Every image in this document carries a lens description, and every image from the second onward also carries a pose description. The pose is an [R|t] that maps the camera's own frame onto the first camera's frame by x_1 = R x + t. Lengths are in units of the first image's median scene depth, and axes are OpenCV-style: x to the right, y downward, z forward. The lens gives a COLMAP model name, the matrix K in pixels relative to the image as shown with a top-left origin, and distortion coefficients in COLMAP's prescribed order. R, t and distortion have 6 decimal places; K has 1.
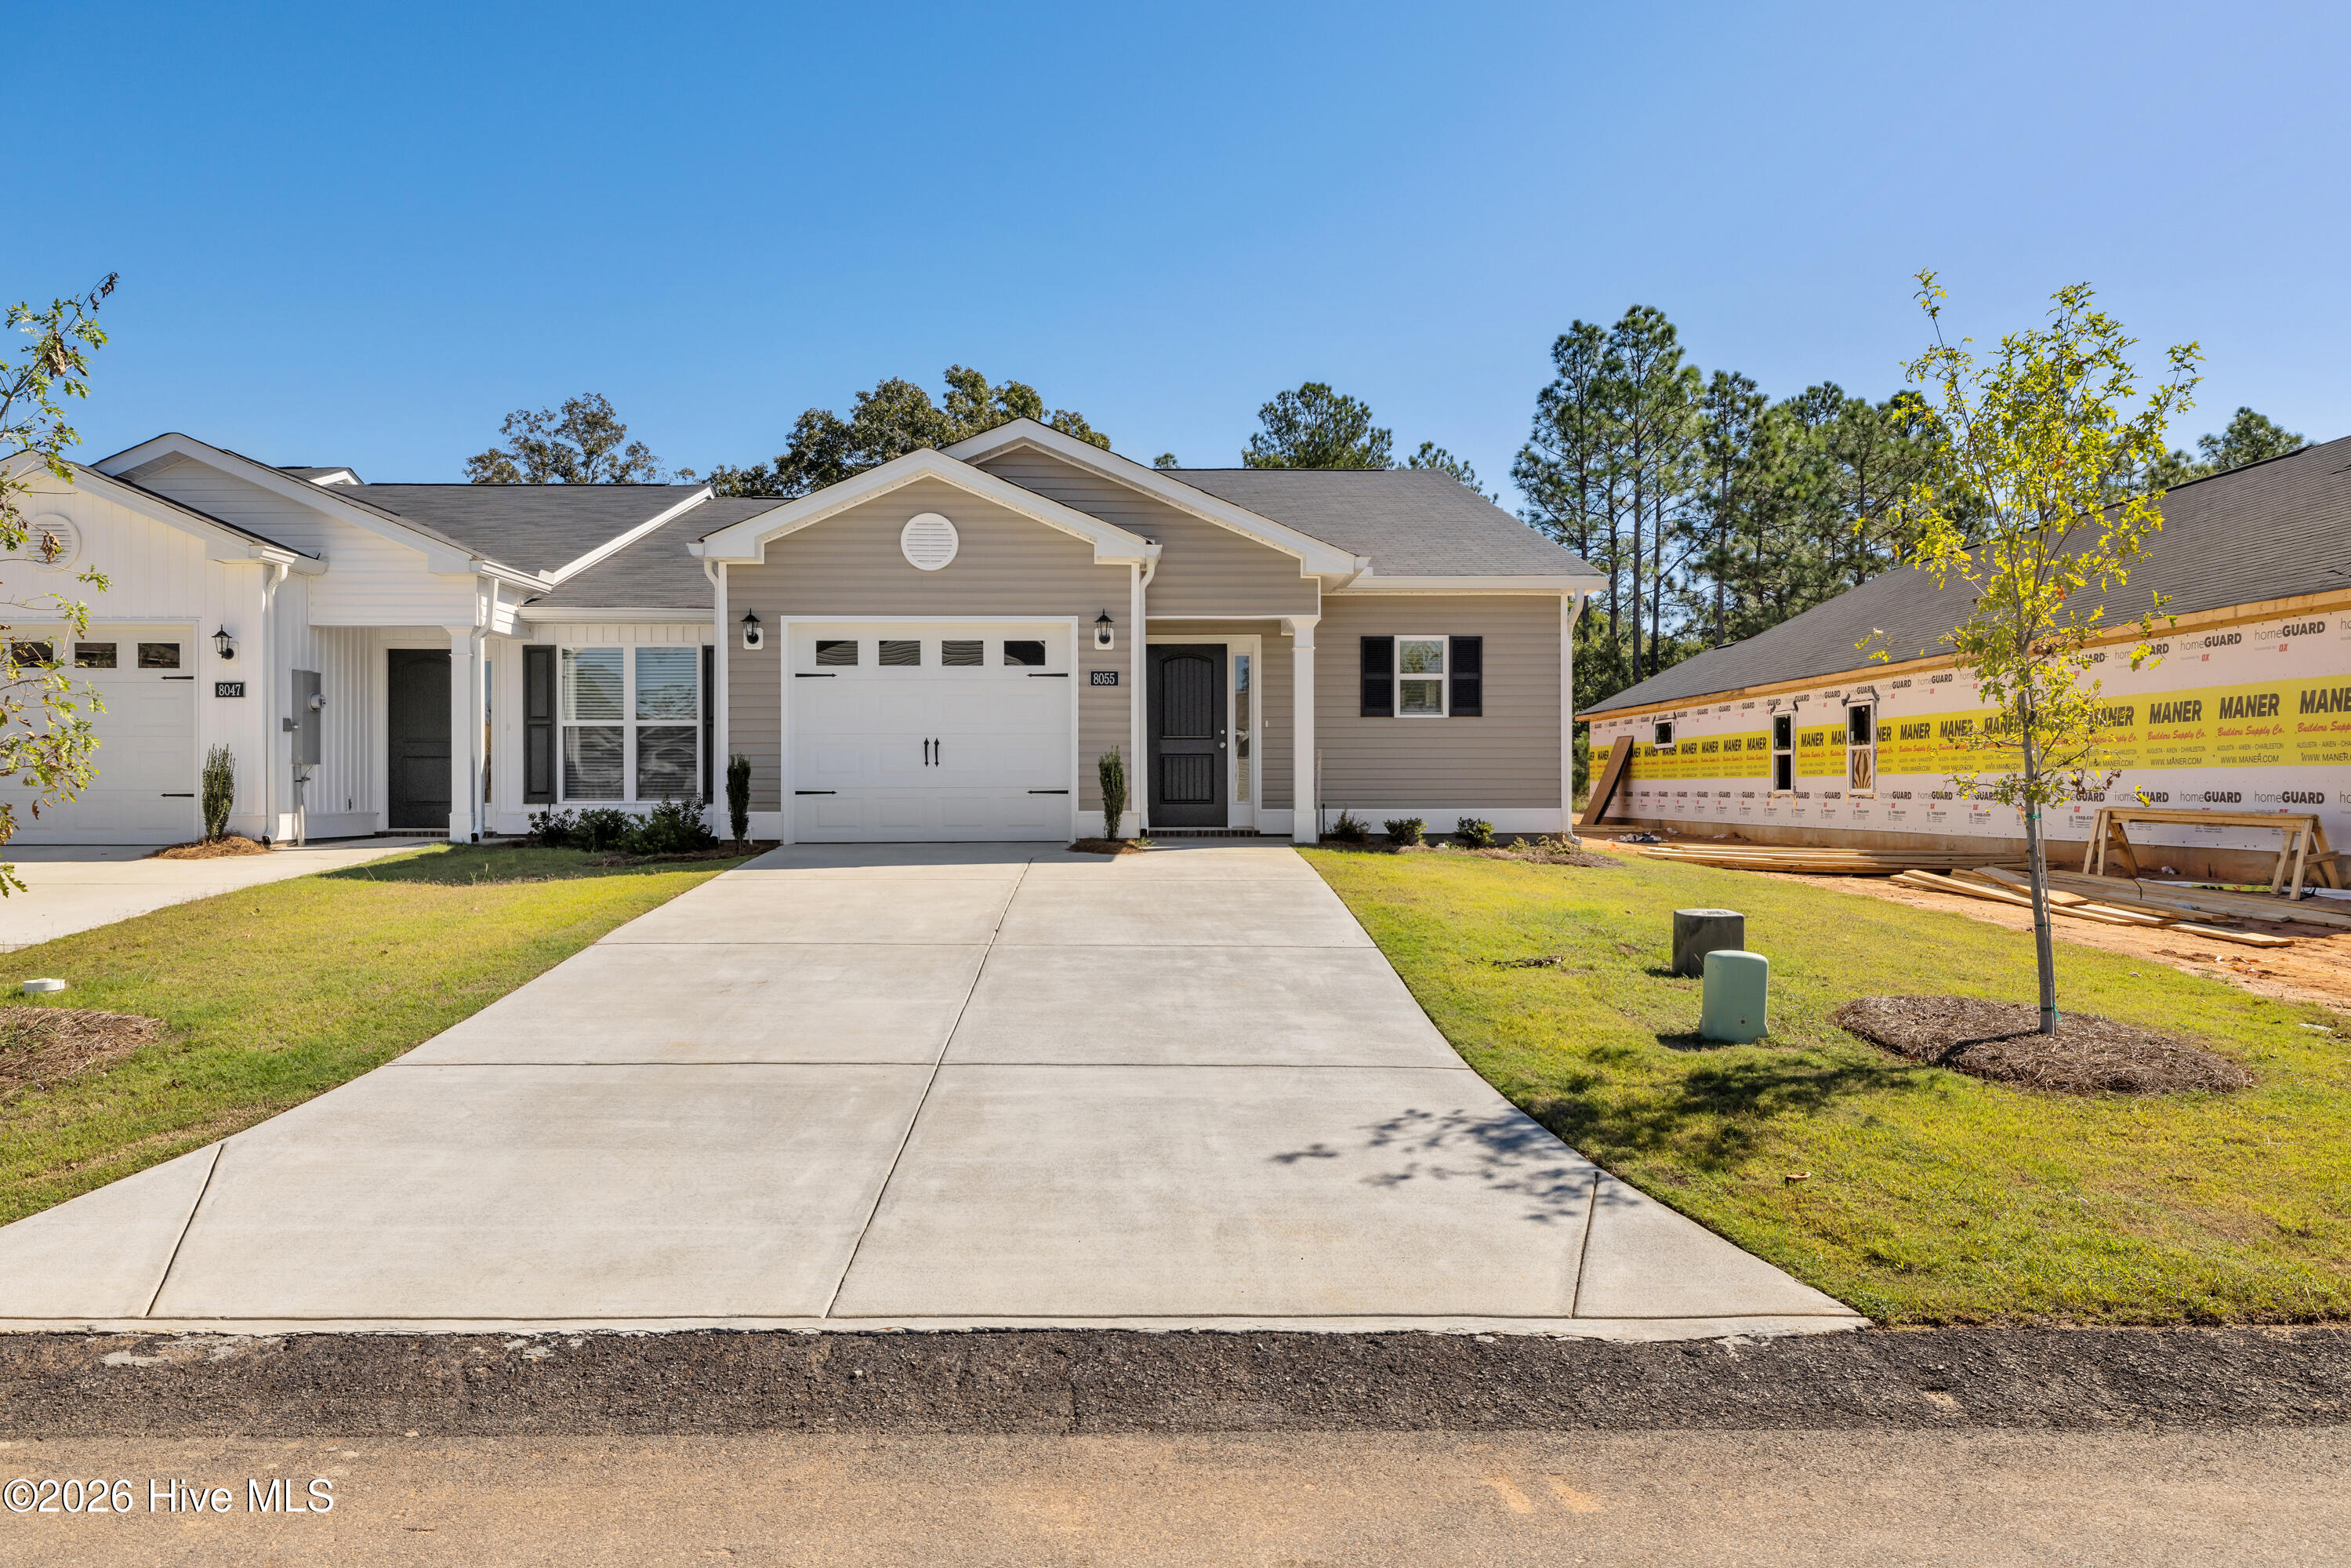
lens RADIAL K [[1619.5, 0, 1175.5], [0, 1619.5, 784.0], [0, 0, 1]] dist [0.019313, -0.030382]
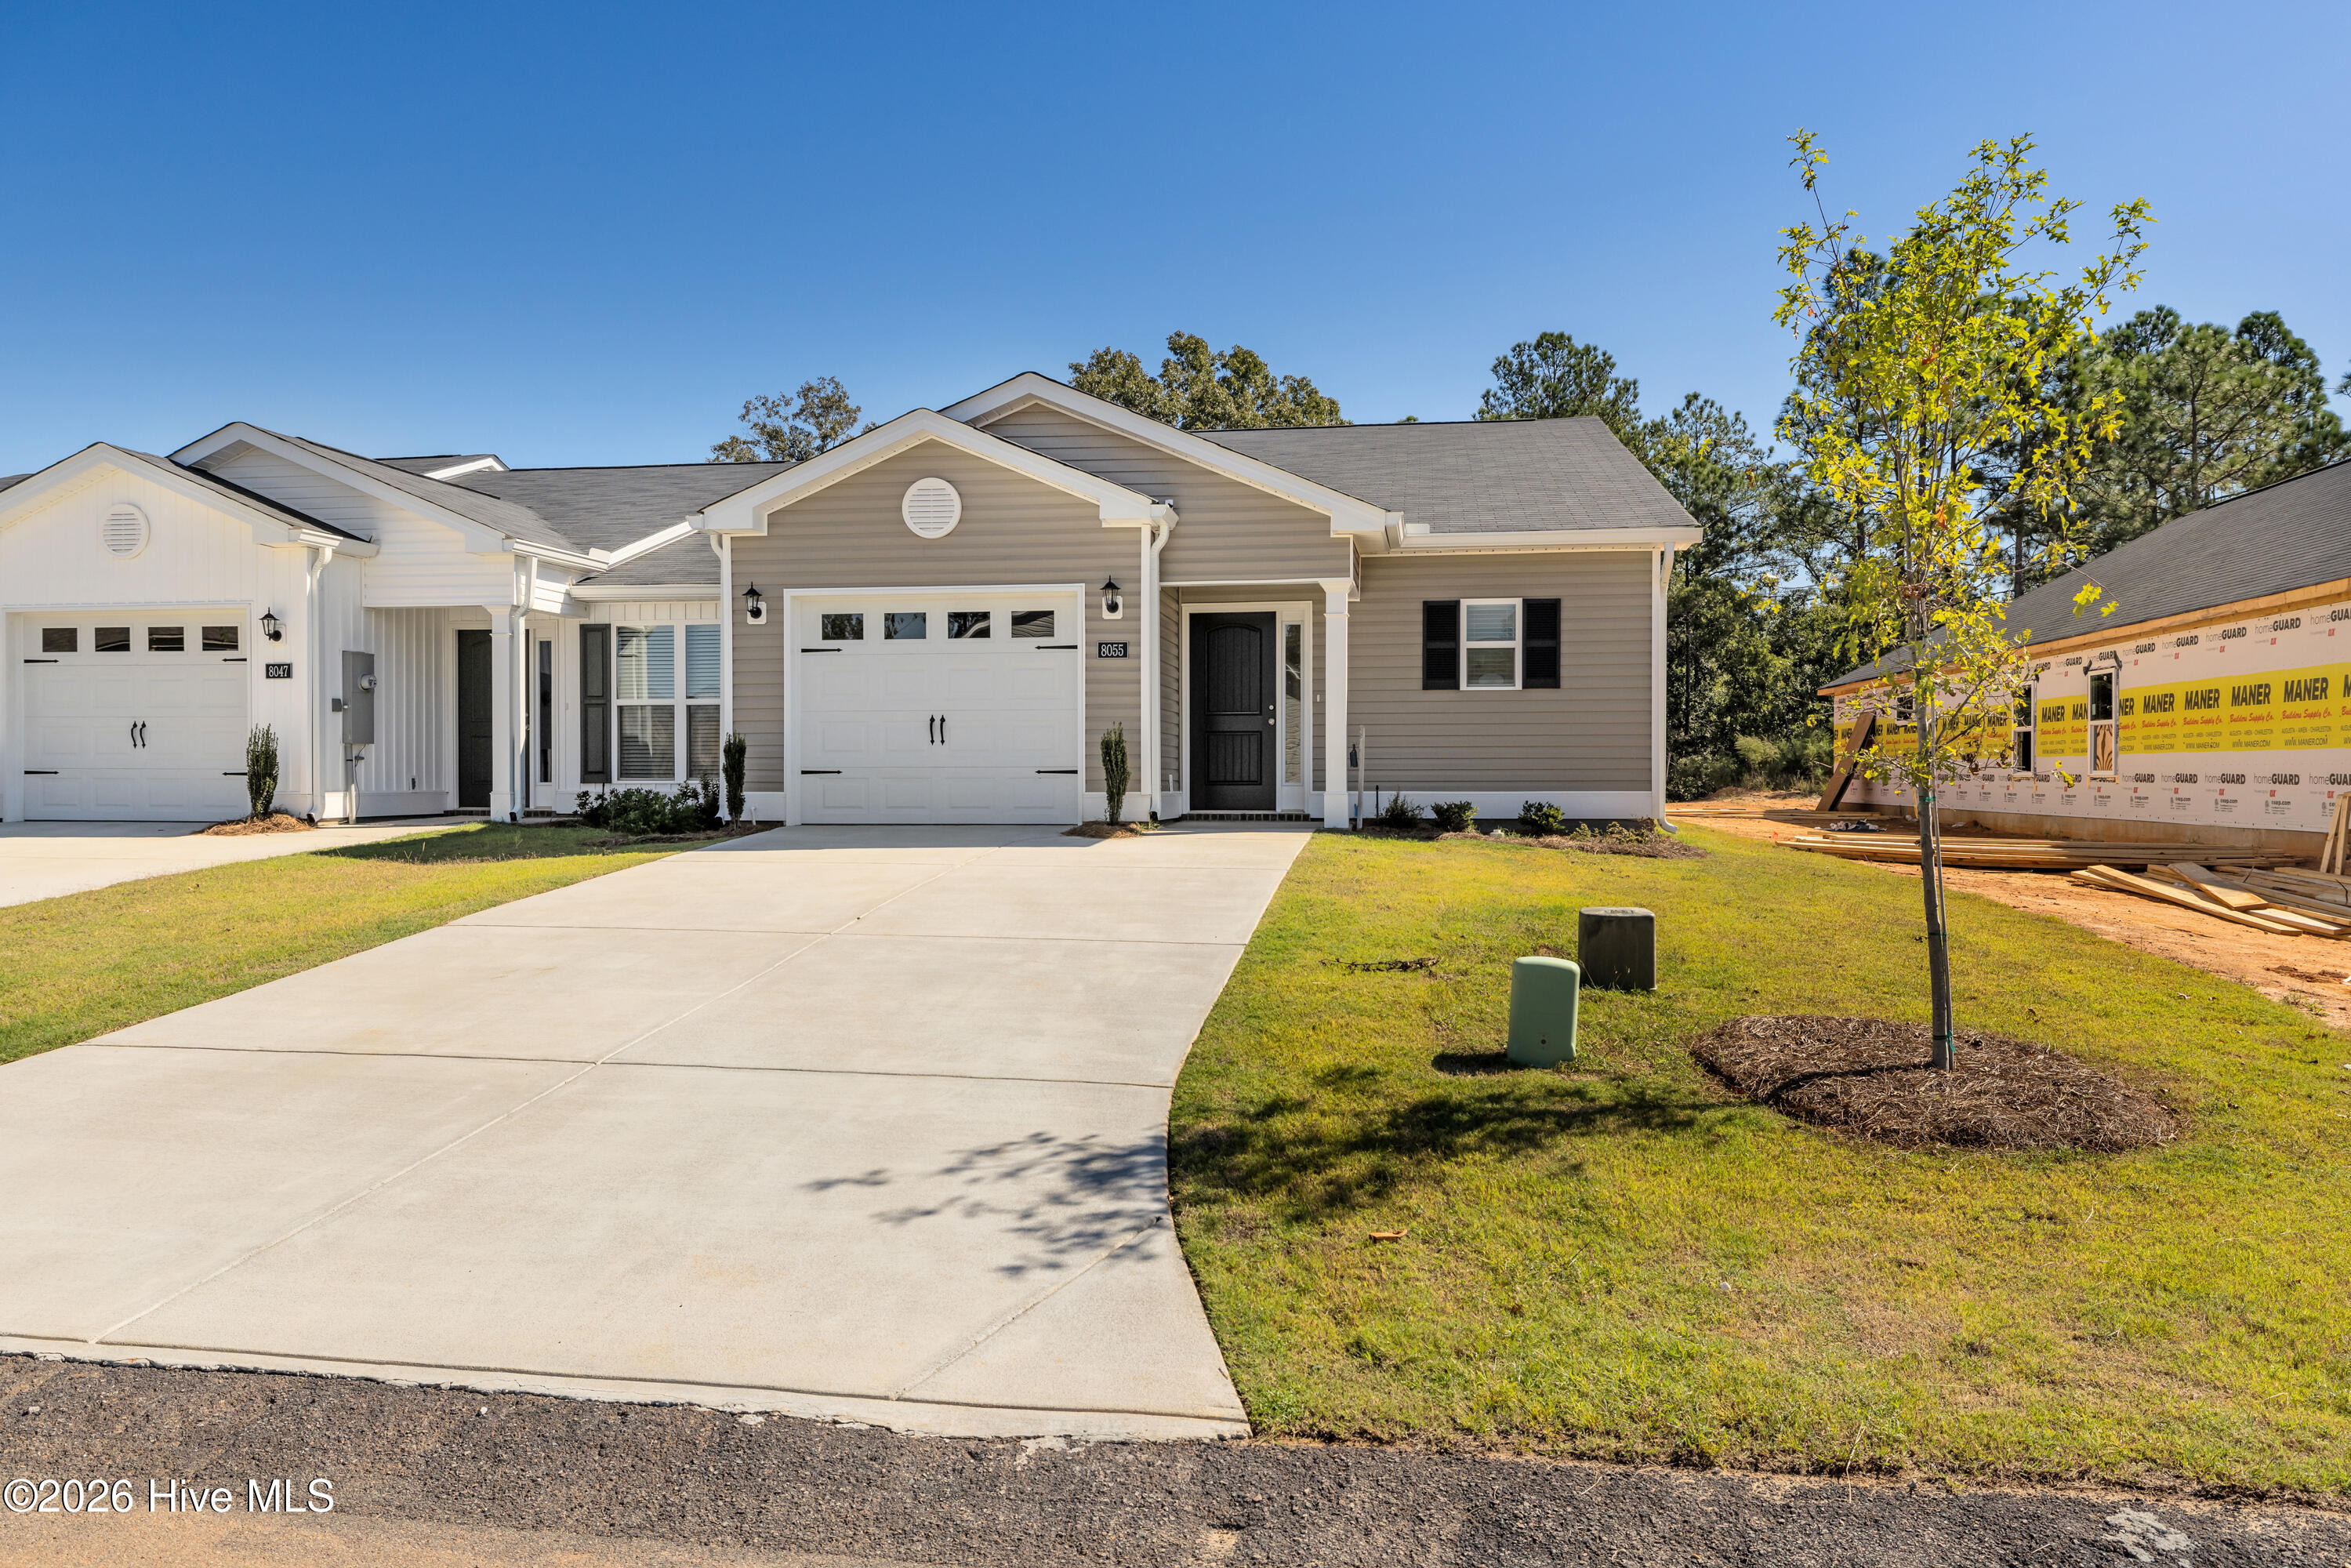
lens RADIAL K [[1675.4, 0, 1175.5], [0, 1675.4, 784.0], [0, 0, 1]] dist [0.022141, -0.040493]
pose [[0.983594, 0.002383, -0.180378, 0.148861], [-0.000586, 0.999950, 0.010018, 0.002042], [0.180393, -0.009748, 0.983546, 0.052182]]
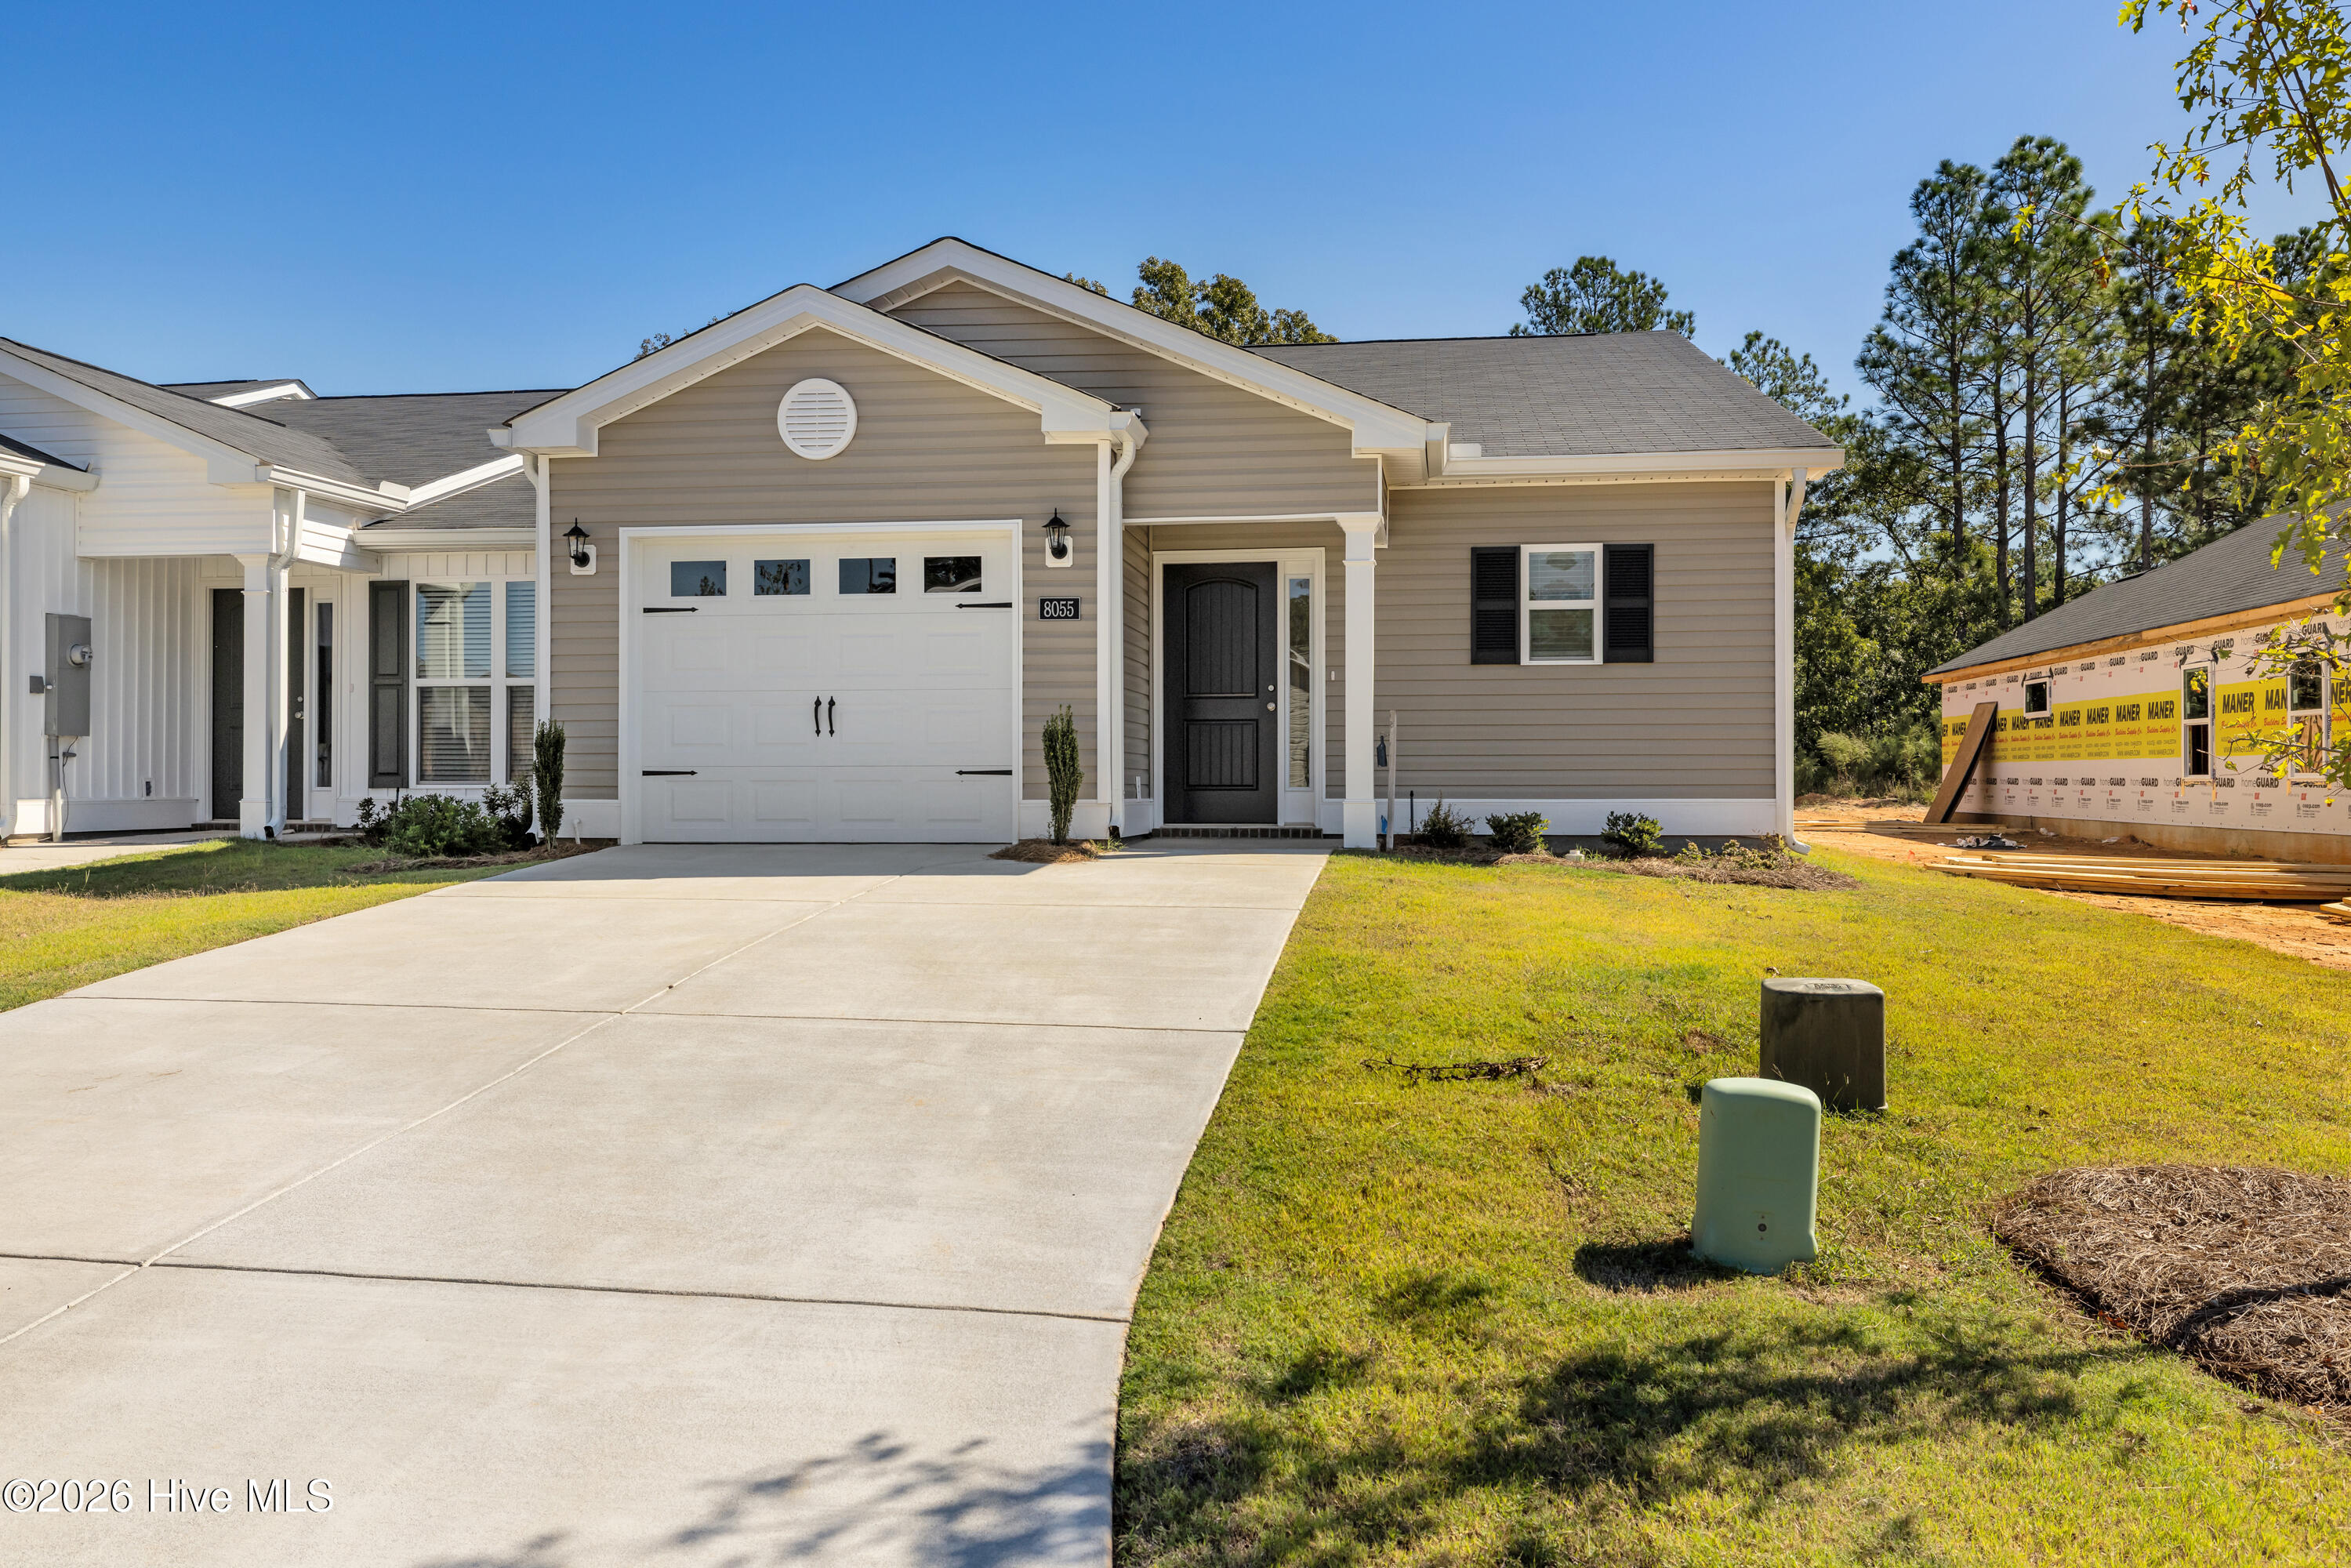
lens RADIAL K [[1901.9, 0, 1164.3], [0, 1901.9, 757.7], [0, 0, 1]] dist [0.011483, -0.033190]
pose [[0.984985, -0.000271, -0.172642, 0.126523], [-0.000951, 0.999975, -0.006992, 0.003818], [0.172639, 0.007052, 0.984960, 0.186256]]
